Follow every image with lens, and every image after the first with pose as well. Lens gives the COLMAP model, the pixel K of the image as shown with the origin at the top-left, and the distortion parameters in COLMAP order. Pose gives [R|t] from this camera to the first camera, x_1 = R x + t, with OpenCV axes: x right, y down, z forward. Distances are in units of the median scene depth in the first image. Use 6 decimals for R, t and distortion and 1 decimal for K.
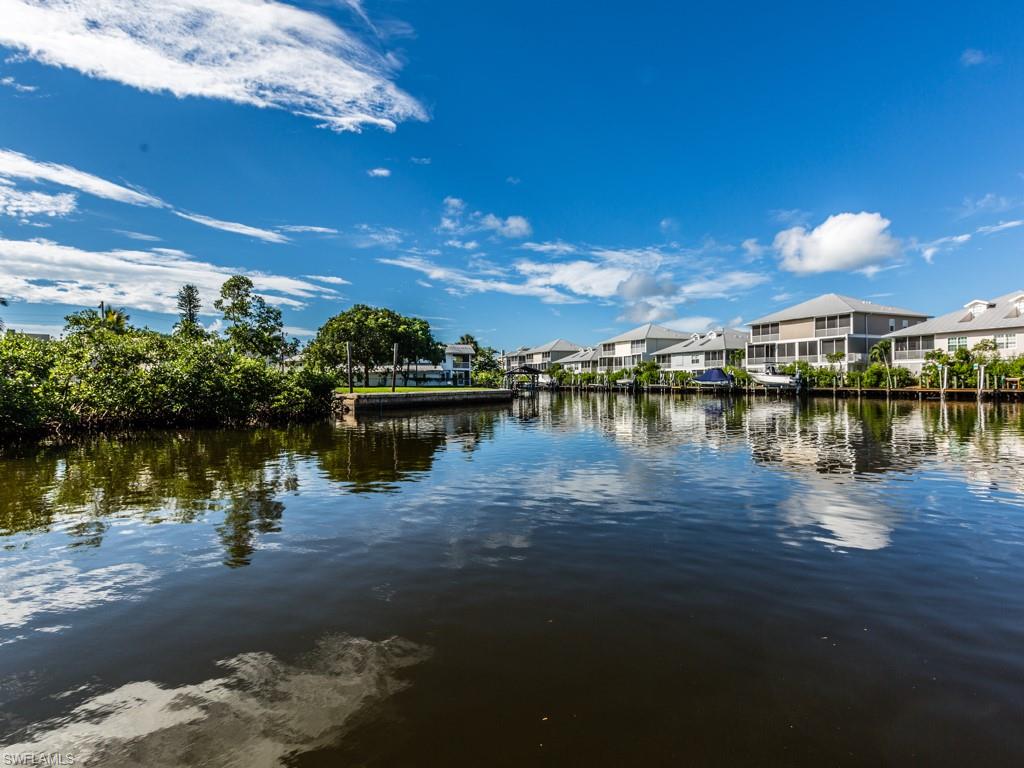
lens RADIAL K [[543.9, 0, 507.8], [0, 543.9, 378.5], [0, 0, 1]] dist [0.034208, 0.000413]
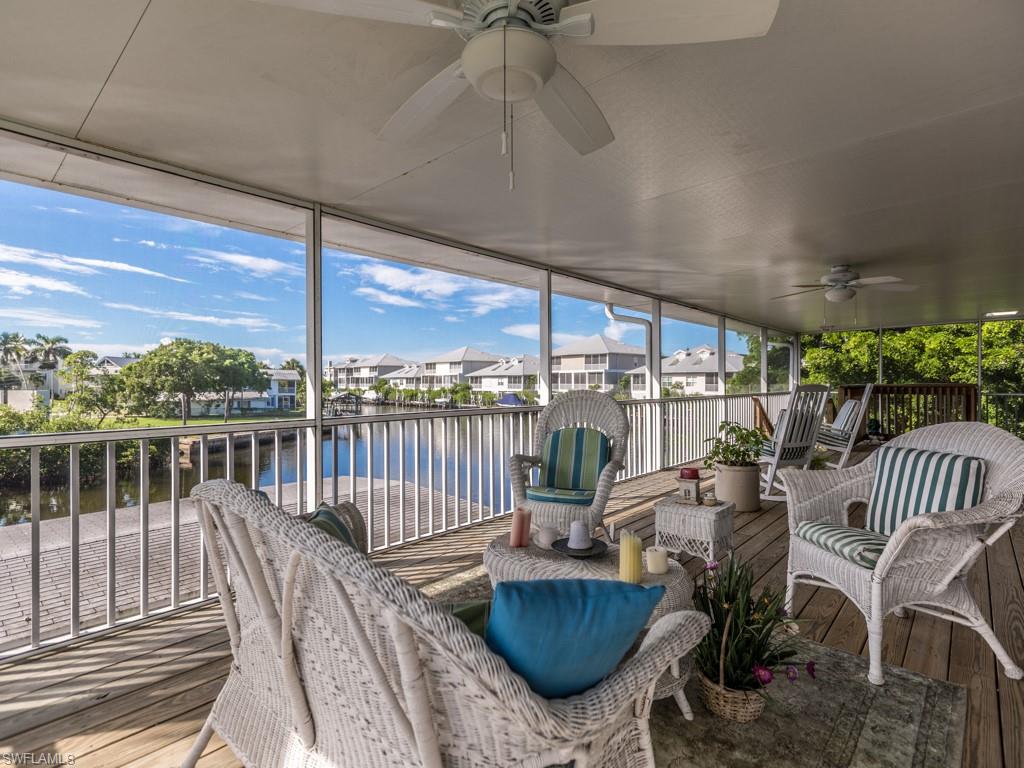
lens RADIAL K [[543.9, 0, 507.8], [0, 543.9, 378.5], [0, 0, 1]] dist [0.034208, 0.000413]
pose [[0.954171, 0.008366, 0.299144, 0.006096], [-0.008523, 0.999963, -0.000781, -0.042501], [-0.299140, -0.001804, 0.954208, -0.129111]]
